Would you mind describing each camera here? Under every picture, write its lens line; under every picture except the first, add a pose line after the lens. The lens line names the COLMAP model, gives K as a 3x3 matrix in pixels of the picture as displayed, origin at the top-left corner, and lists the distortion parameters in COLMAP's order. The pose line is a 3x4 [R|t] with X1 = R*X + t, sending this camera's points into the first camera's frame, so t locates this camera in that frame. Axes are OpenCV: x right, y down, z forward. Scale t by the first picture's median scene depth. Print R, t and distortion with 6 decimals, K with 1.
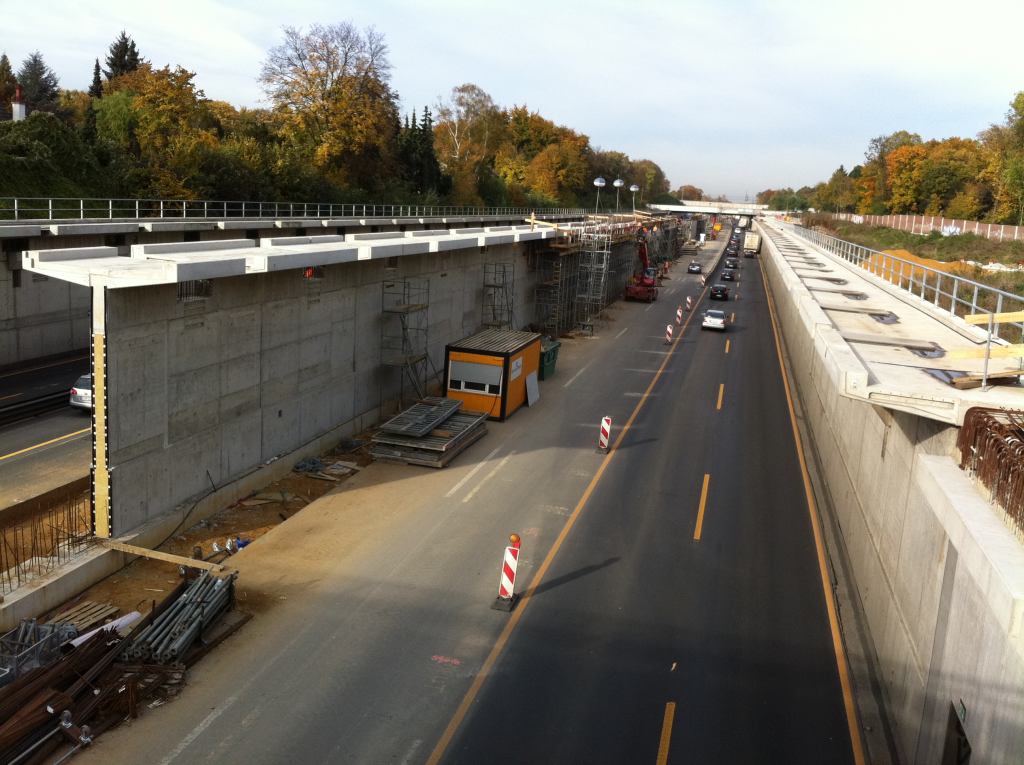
lens RADIAL K [[985.9, 0, 503.3], [0, 985.9, 385.8], [0, 0, 1]] dist [-0.014462, 0.000000]
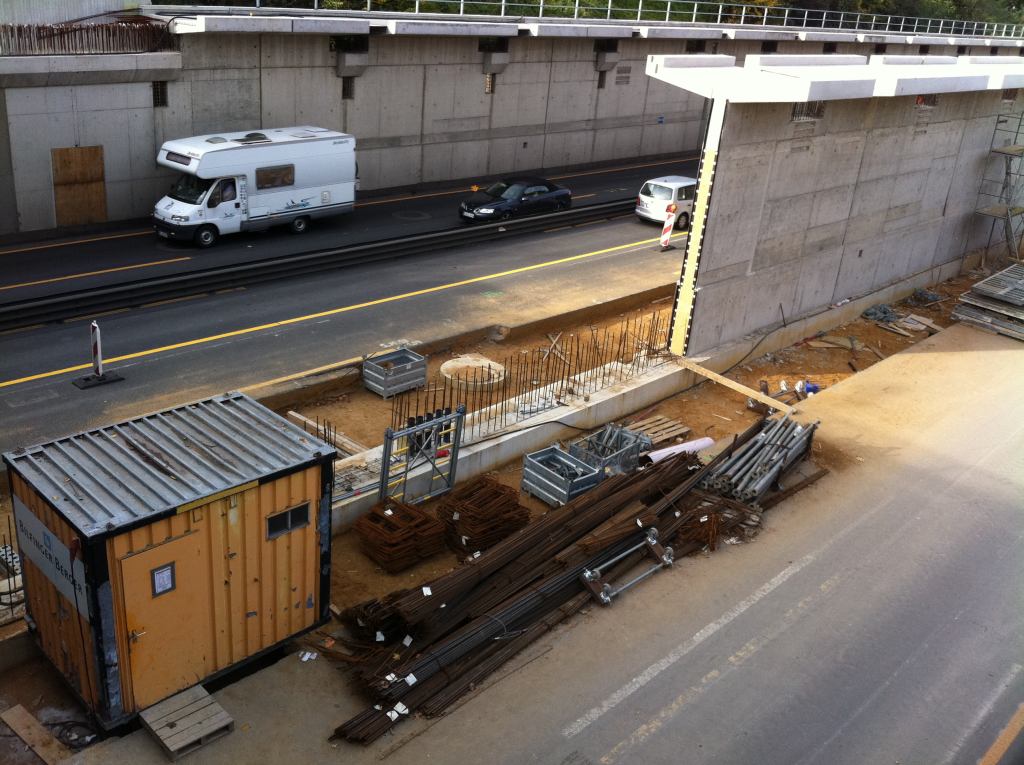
lens RADIAL K [[985.9, 0, 520.4], [0, 985.9, 390.6], [0, 0, 1]] dist [-0.014462, 0.000000]
pose [[0.871820, 0.209687, -0.442675, -0.080847], [-0.124788, 0.968999, 0.213233, -0.004983], [0.473664, -0.130661, 0.870959, 0.033065]]
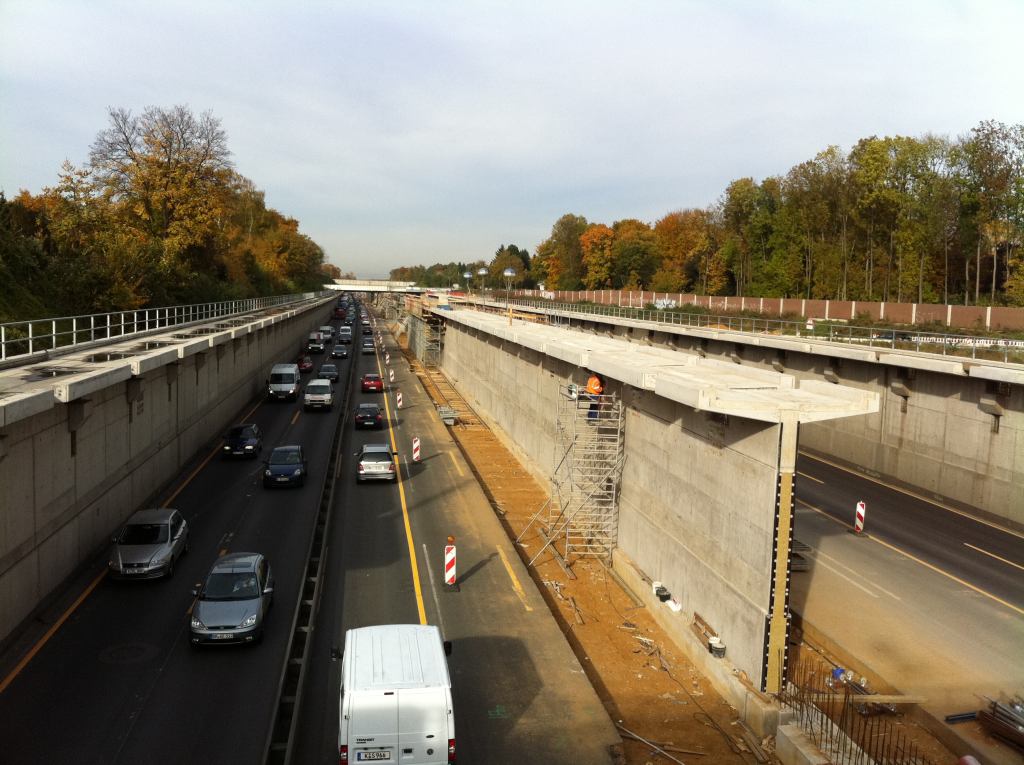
lens RADIAL K [[985.9, 0, 514.2], [0, 985.9, 380.6], [0, 0, 1]] dist [-0.014462, 0.000000]
pose [[0.924326, -0.061325, 0.376644, -0.842793], [0.091999, 0.993702, -0.063981, -0.086707], [-0.370348, 0.093790, 0.924146, 0.187490]]
